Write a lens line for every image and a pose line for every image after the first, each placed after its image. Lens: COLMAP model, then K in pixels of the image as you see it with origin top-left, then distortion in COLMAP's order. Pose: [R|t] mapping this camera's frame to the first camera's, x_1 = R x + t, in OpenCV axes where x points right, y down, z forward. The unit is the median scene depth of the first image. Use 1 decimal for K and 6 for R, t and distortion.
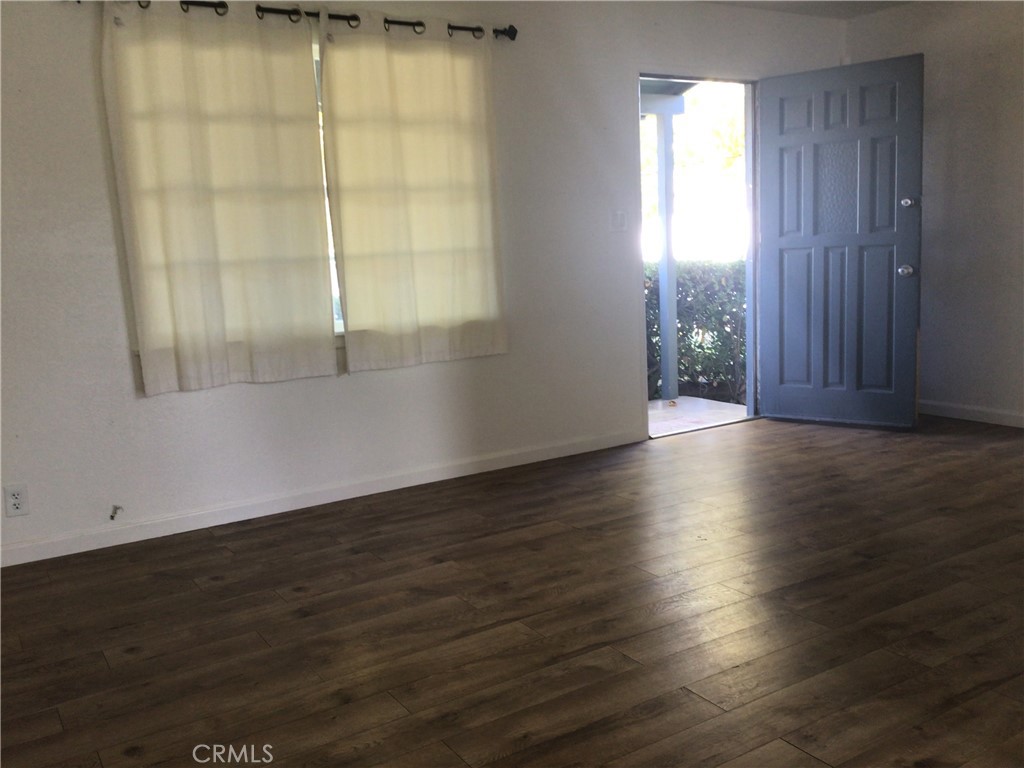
lens RADIAL K [[918.6, 0, 513.6], [0, 918.6, 397.4], [0, 0, 1]] dist [0.109781, -0.216564]
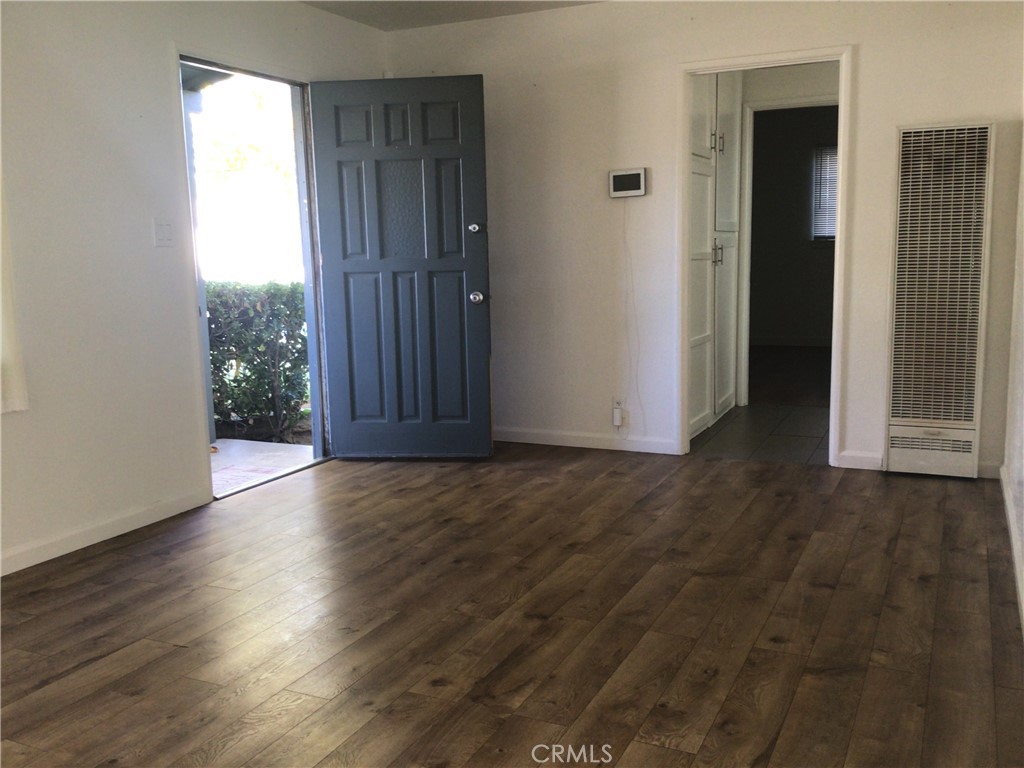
lens RADIAL K [[918.6, 0, 513.6], [0, 918.6, 397.4], [0, 0, 1]] dist [0.109781, -0.216564]
pose [[0.839463, -0.059619, 0.540136, -0.071531], [0.071134, 0.997467, -0.000455, -0.027291], [-0.538741, 0.038804, 0.841578, 0.161727]]
